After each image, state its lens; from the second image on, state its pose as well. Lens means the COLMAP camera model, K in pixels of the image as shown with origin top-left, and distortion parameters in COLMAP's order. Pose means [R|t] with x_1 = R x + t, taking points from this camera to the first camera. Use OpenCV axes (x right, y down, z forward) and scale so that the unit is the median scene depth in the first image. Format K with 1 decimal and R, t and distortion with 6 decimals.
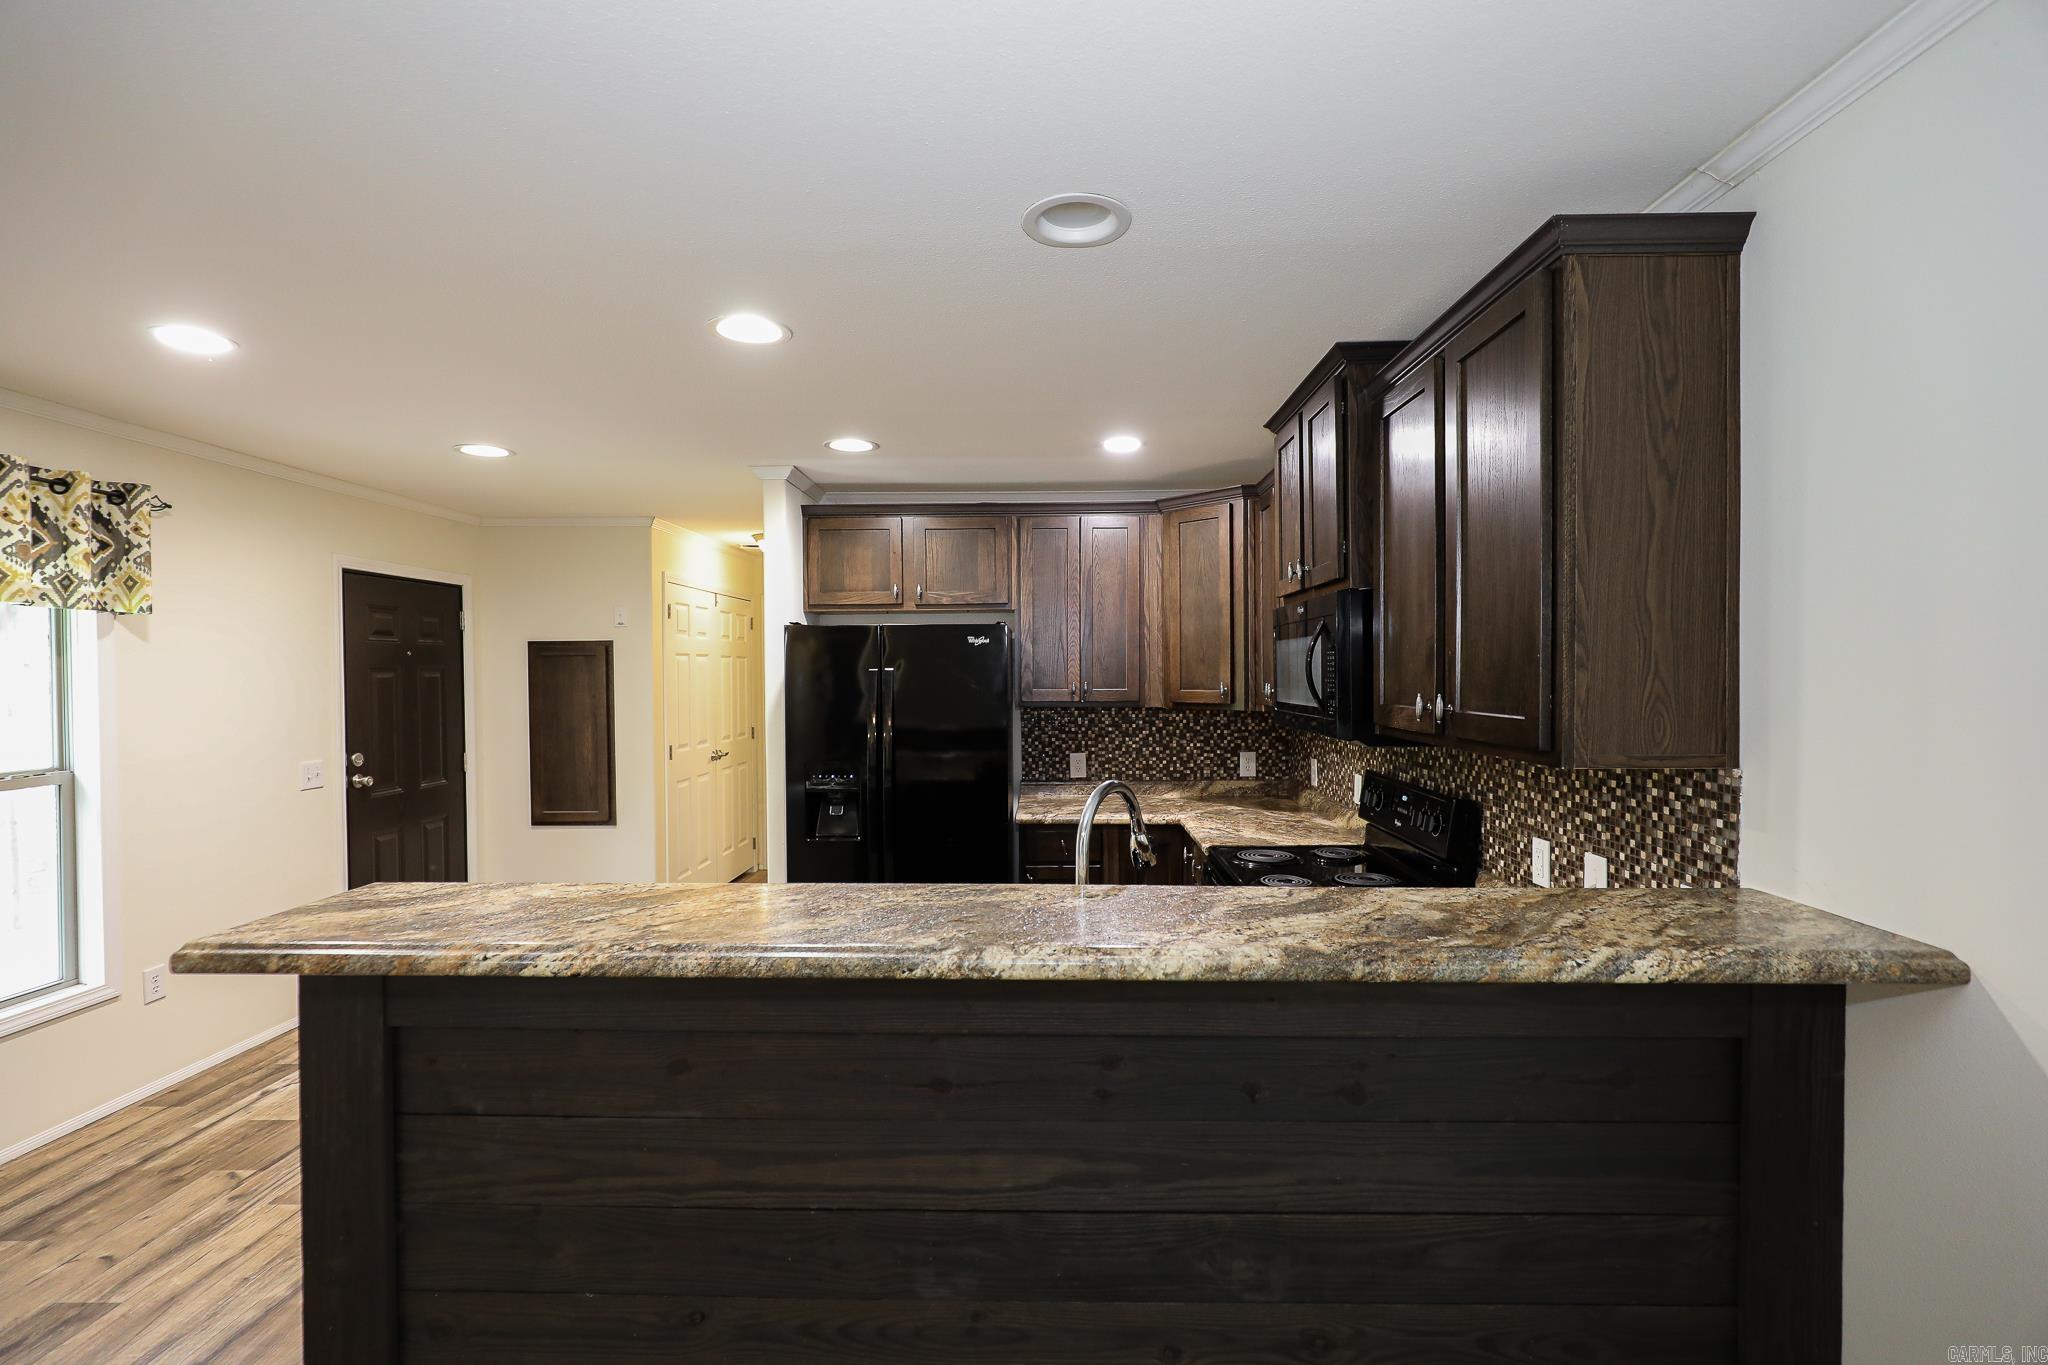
lens RADIAL K [[932.5, 0, 1047.3], [0, 932.5, 680.4], [0, 0, 1]] dist [-0.028404, 0.007586]
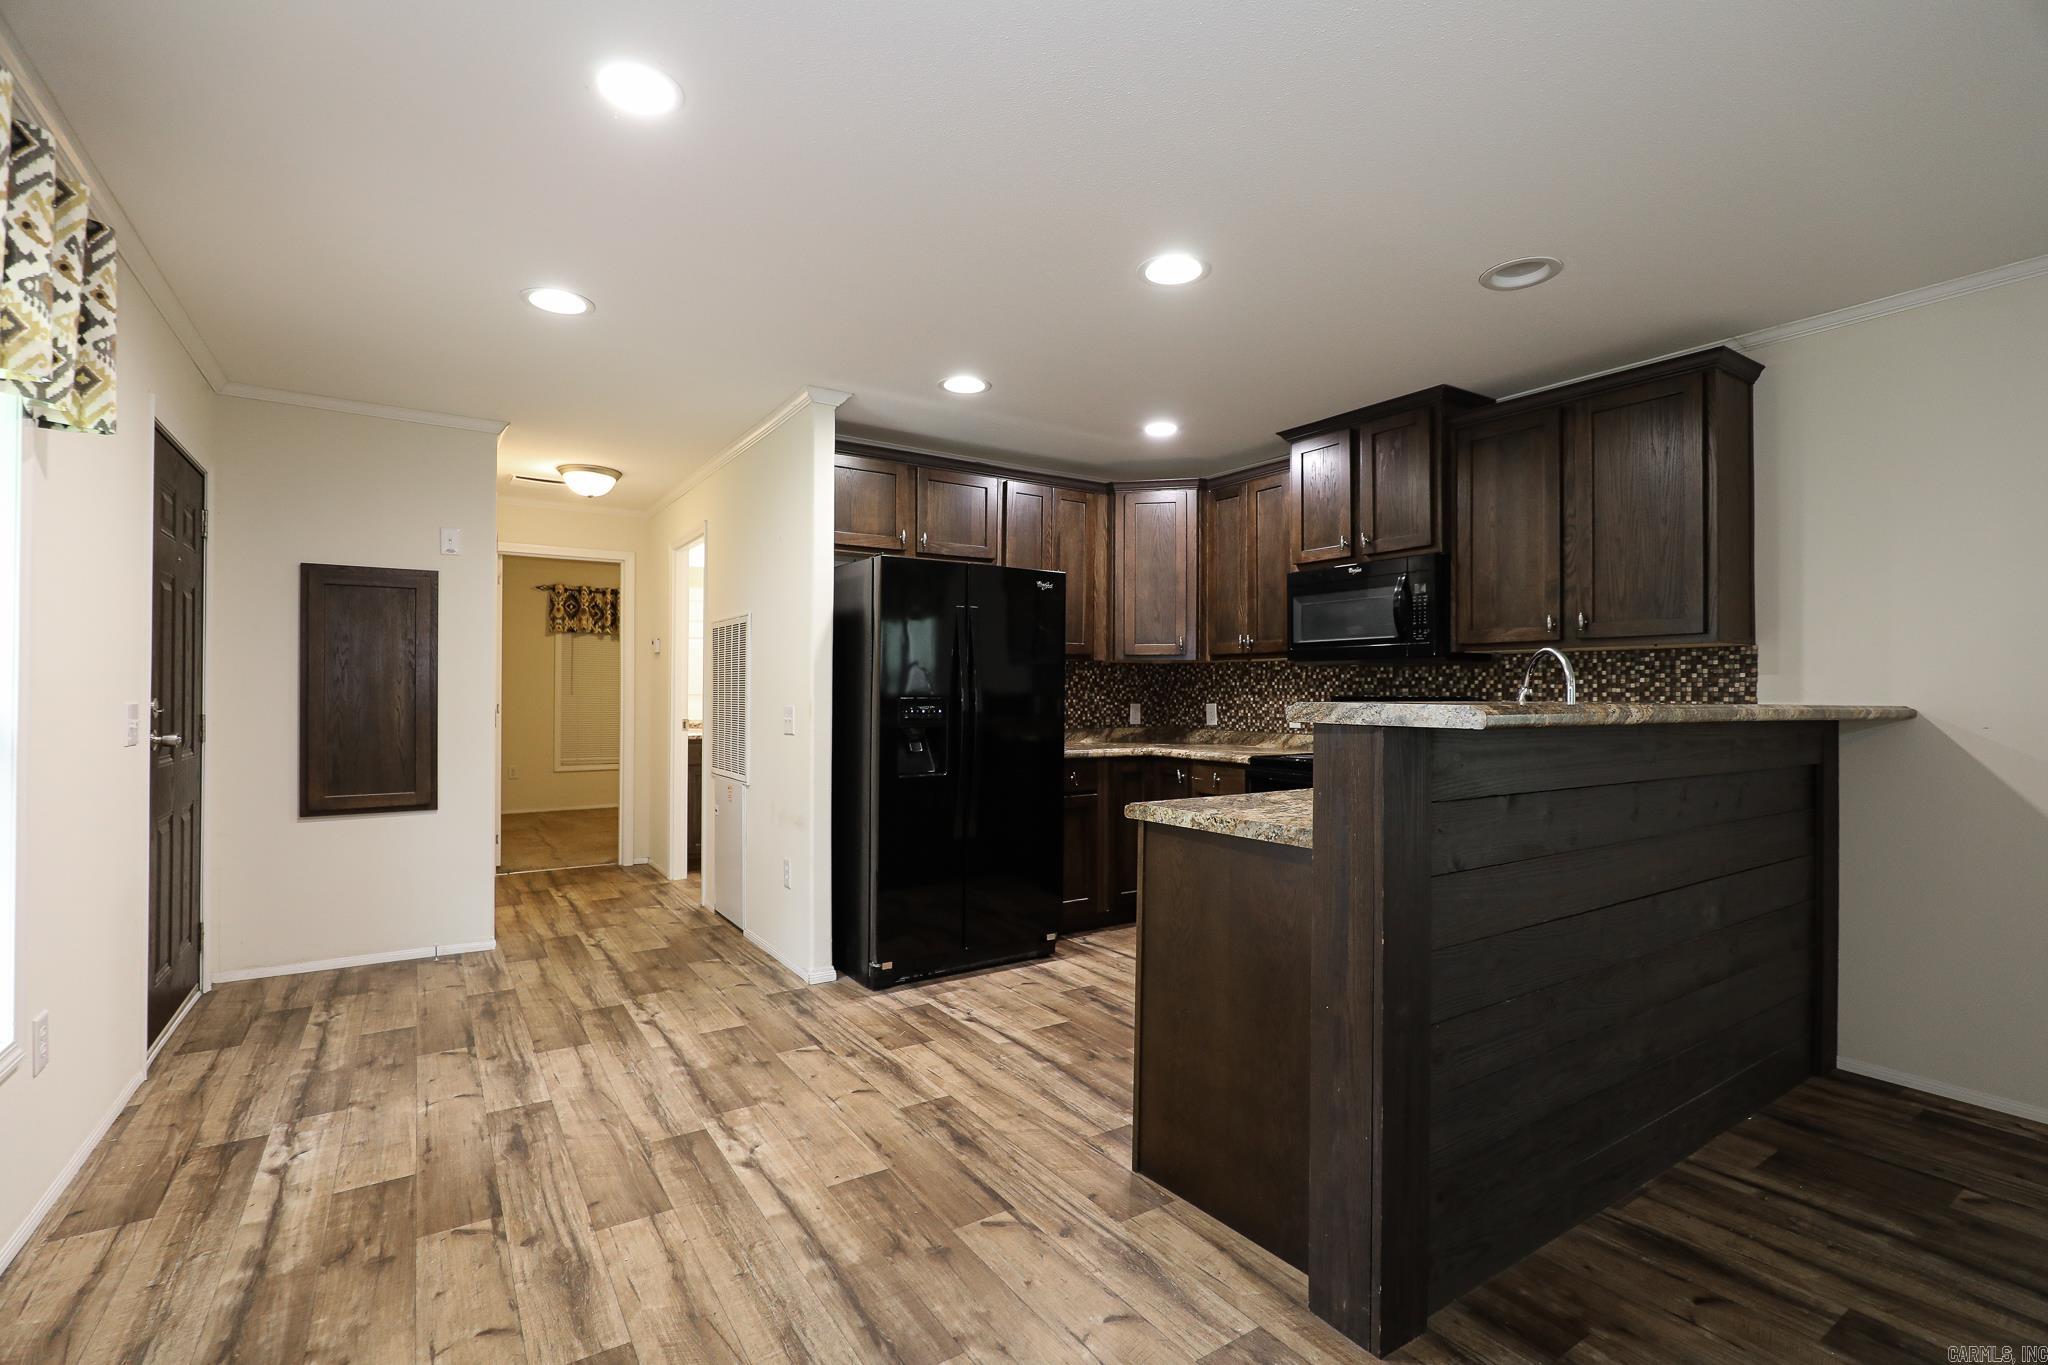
lens RADIAL K [[932.5, 0, 1040.3], [0, 932.5, 684.5], [0, 0, 1]] dist [-0.028404, 0.007586]
pose [[0.824745, 0.012139, 0.565375, -0.703014], [-0.000934, 0.999797, -0.020104, 0.096475], [-0.565504, 0.016052, 0.824589, 0.109736]]
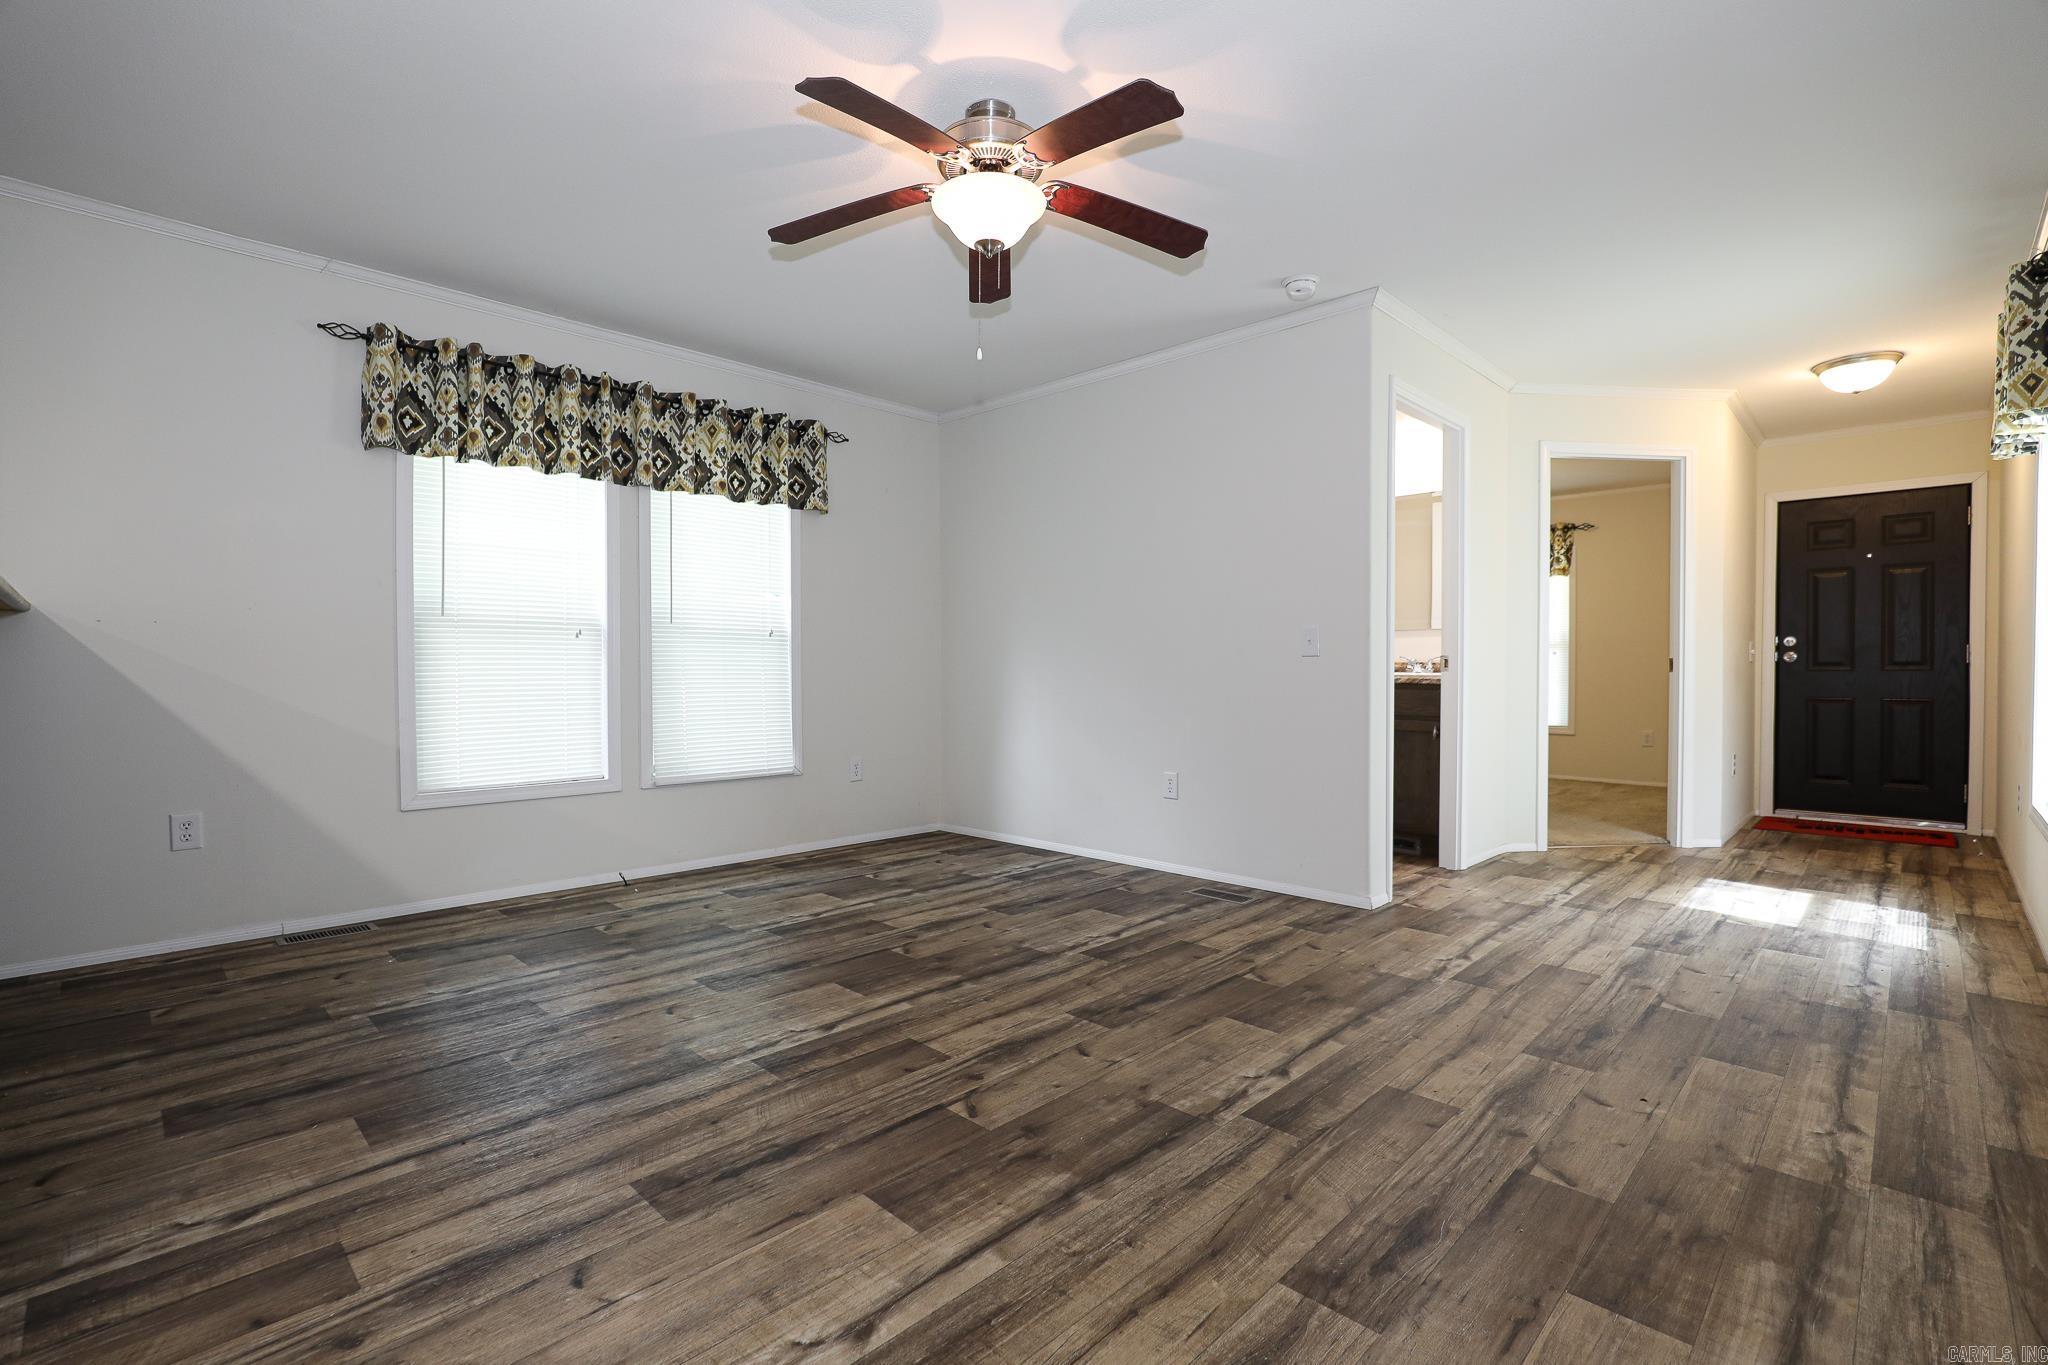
lens RADIAL K [[932.5, 0, 1004.3], [0, 932.5, 690.8], [0, 0, 1]] dist [-0.028404, 0.007586]
pose [[-0.711508, -0.021838, 0.702338, -0.797205], [0.006020, 0.999291, 0.037169, 0.144129], [-0.702652, 0.030674, -0.710872, 0.957088]]
